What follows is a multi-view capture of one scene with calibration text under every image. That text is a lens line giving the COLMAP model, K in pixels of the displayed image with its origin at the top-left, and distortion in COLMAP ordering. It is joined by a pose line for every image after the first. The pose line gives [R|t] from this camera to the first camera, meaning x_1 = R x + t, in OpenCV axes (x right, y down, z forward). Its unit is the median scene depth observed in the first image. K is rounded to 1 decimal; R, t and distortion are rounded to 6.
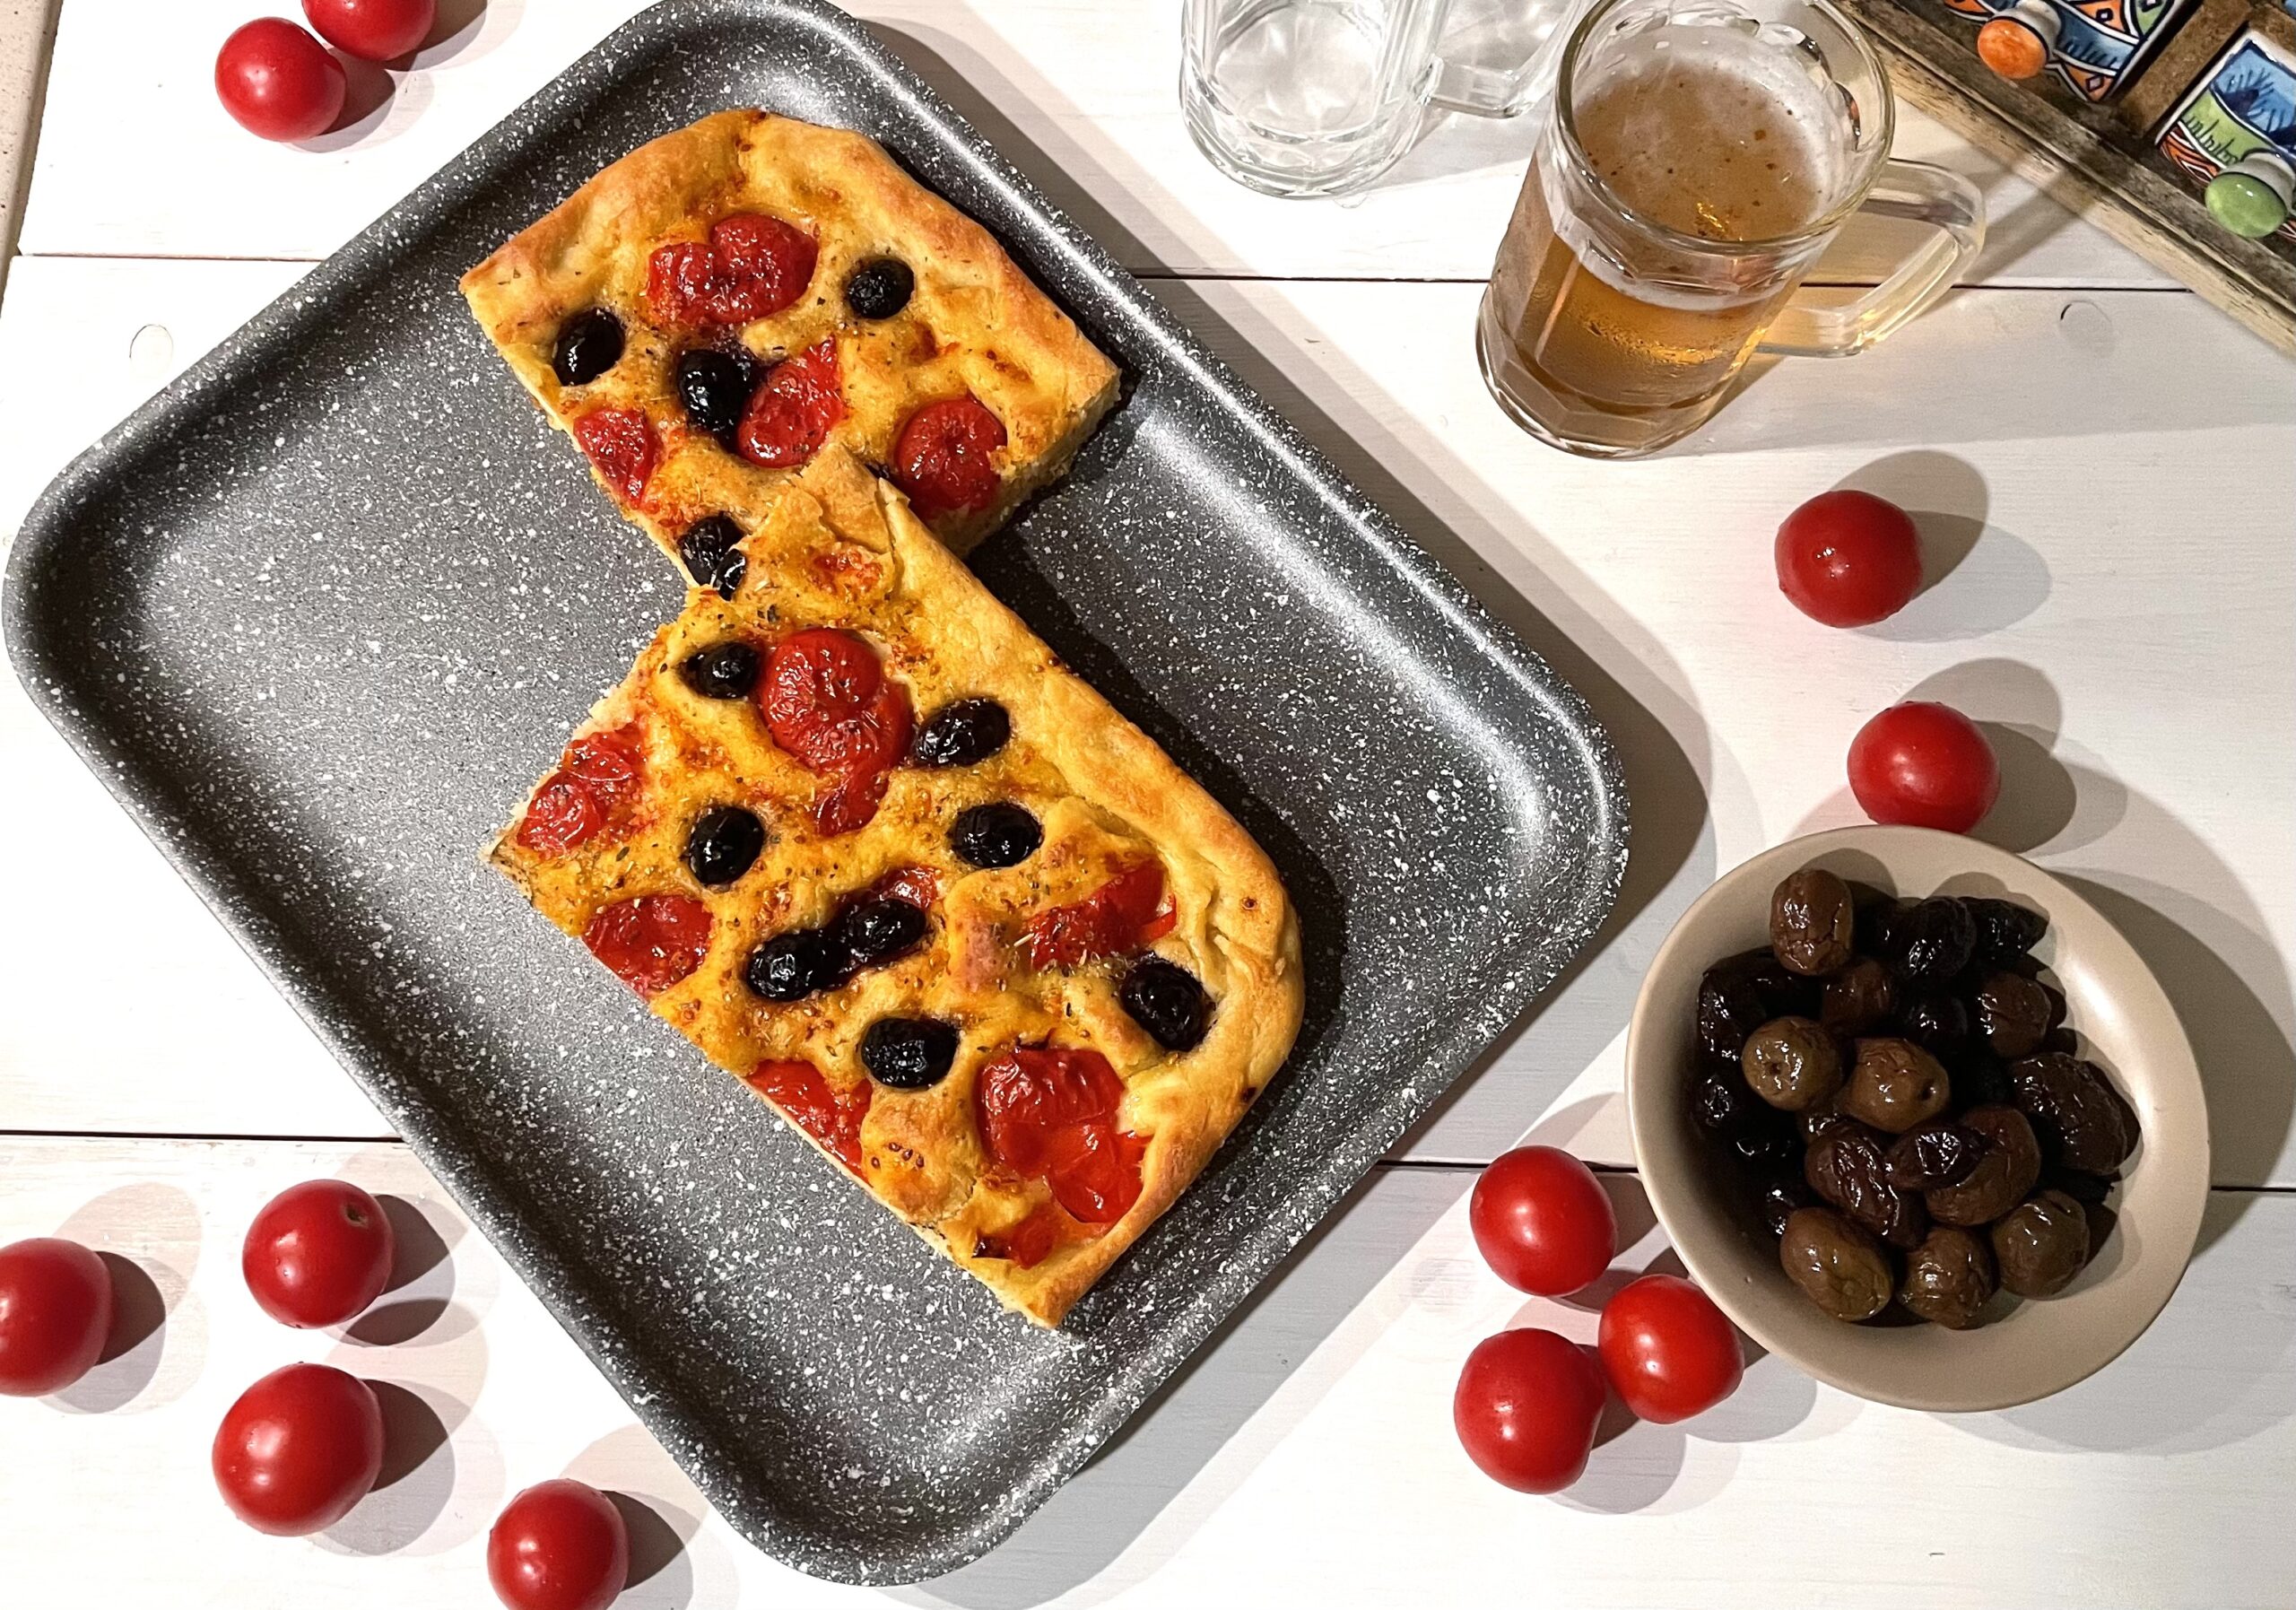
lens RADIAL K [[1802.7, 0, 1145.6], [0, 1802.7, 807.5], [0, 0, 1]] dist [0.001079, -0.003653]
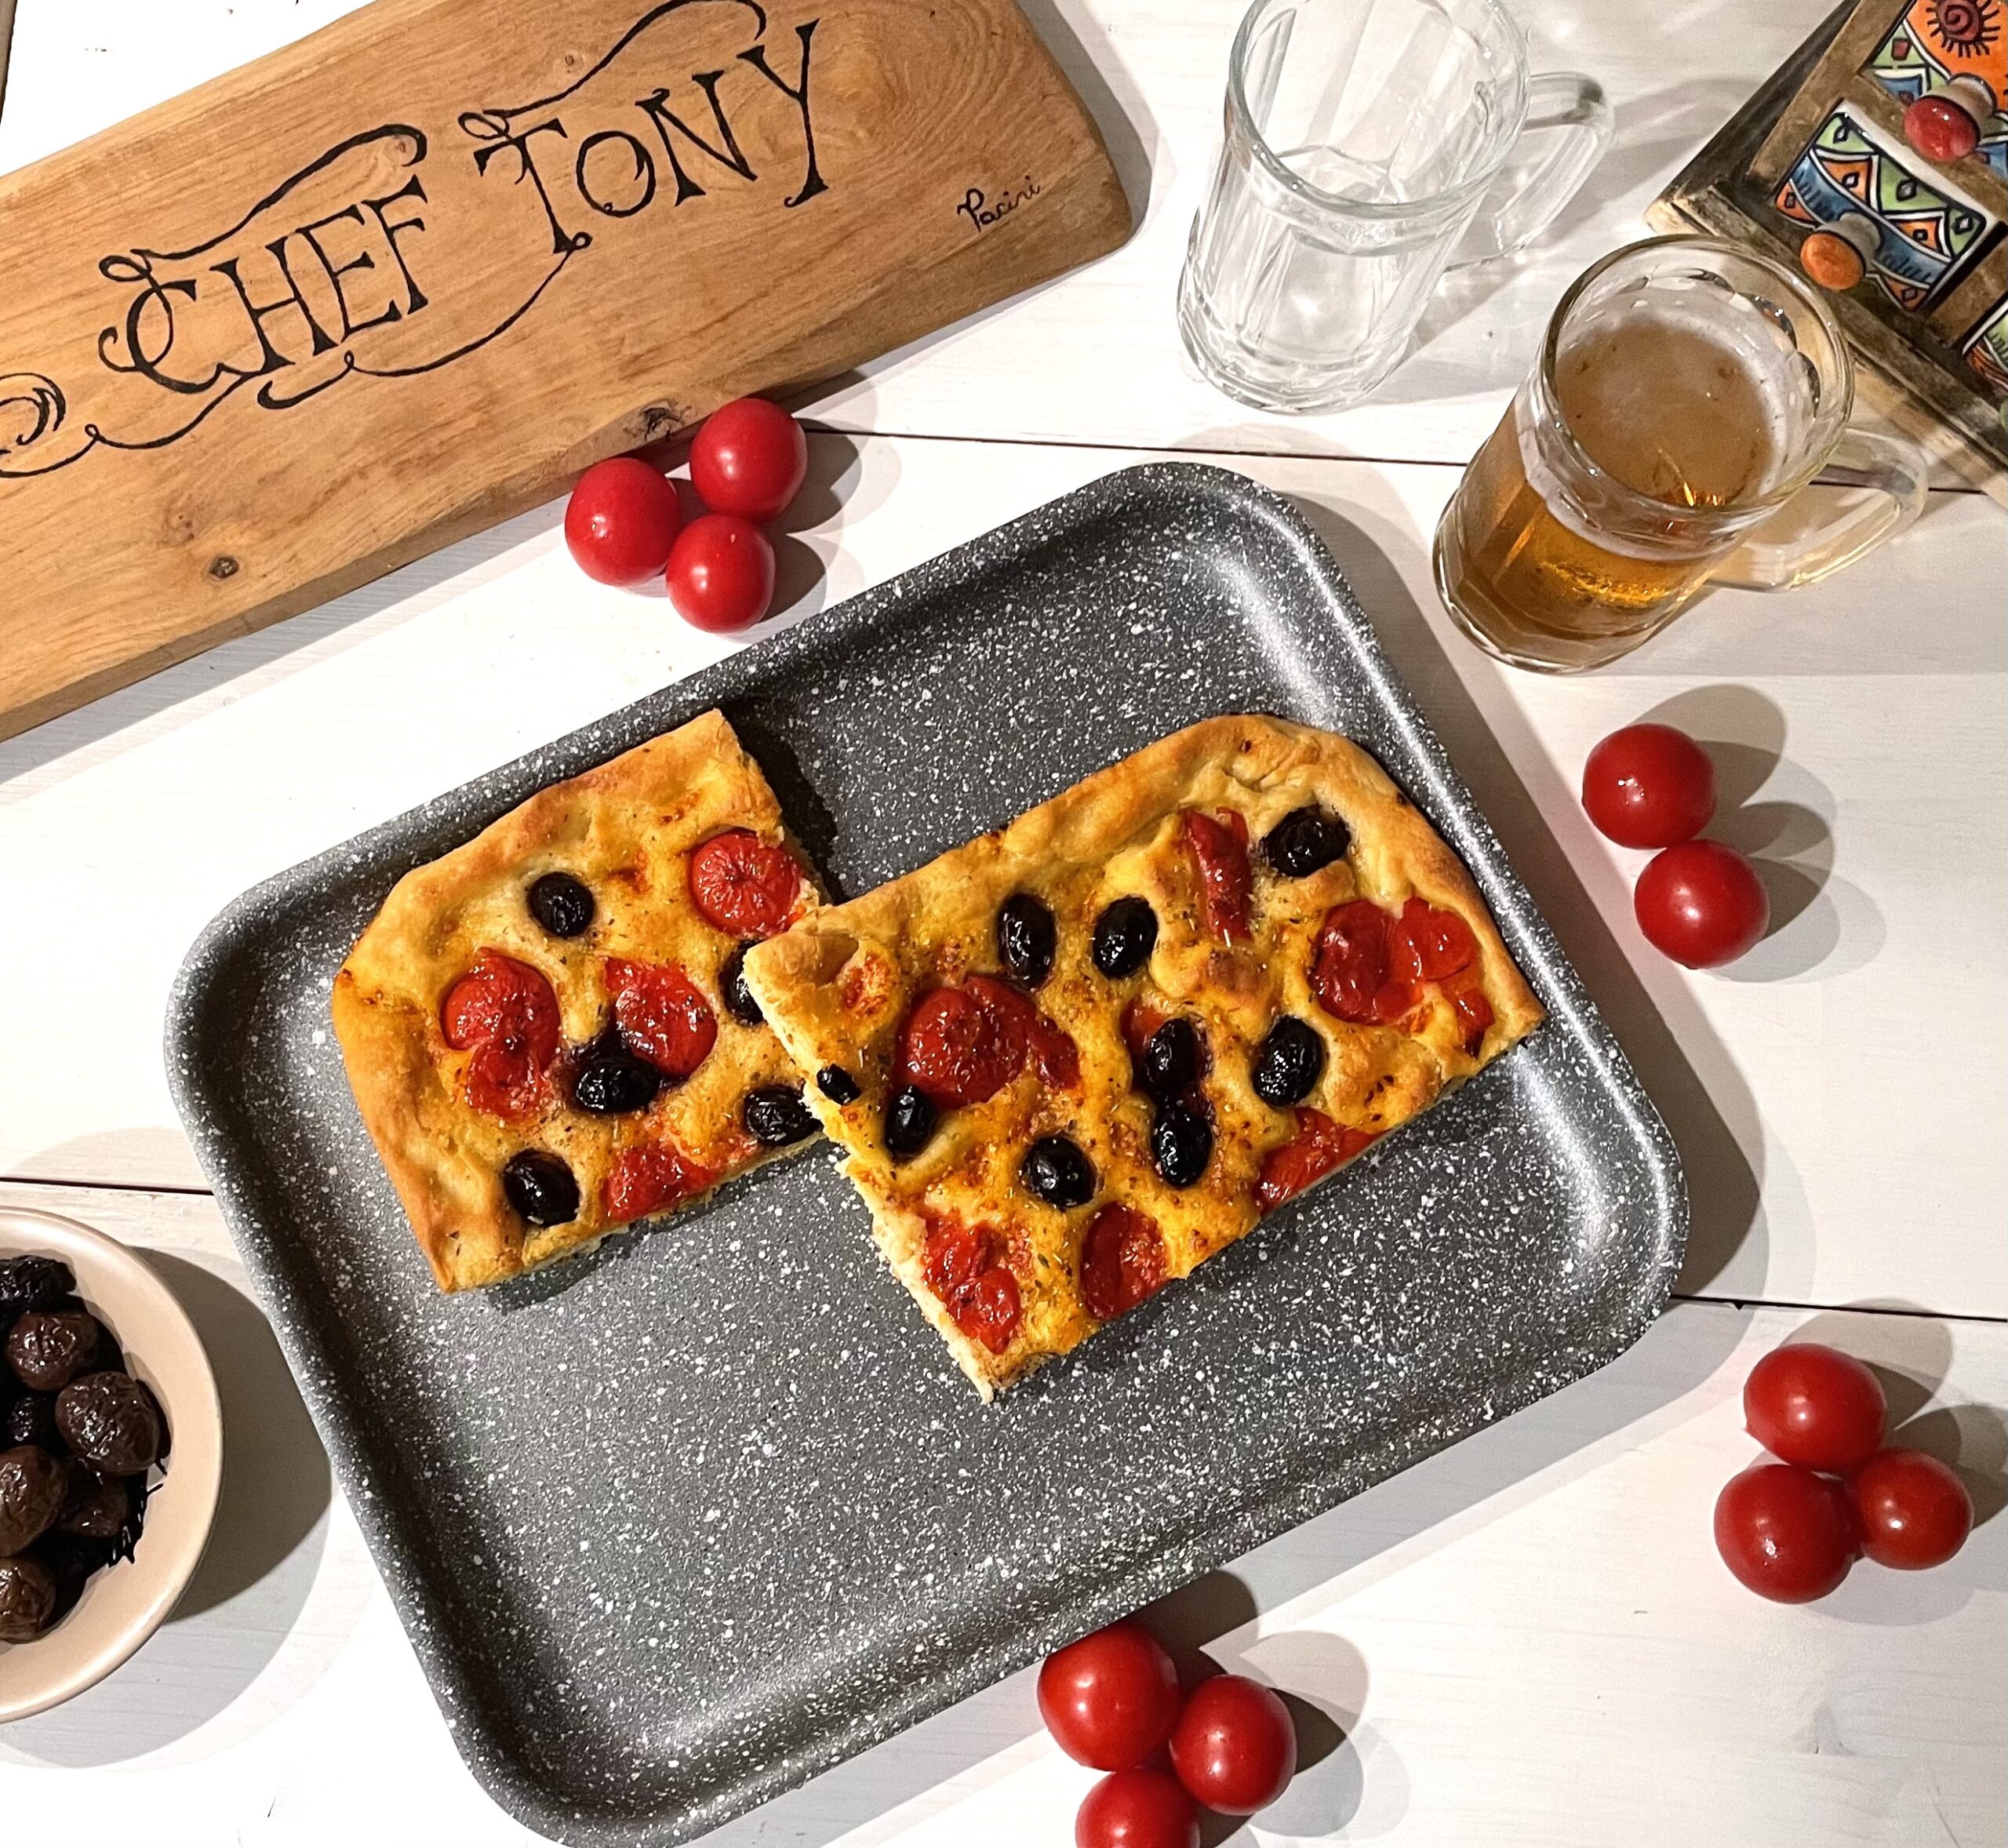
lens RADIAL K [[1779.7, 0, 1004.3], [0, 1779.7, 921.9], [0, 0, 1]] dist [0.001518, 0.008022]
pose [[0.299049, -0.940826, 0.159424, -0.230495], [0.929077, 0.325184, 0.176272, -0.233986], [-0.217683, 0.095403, 0.971346, -0.061263]]
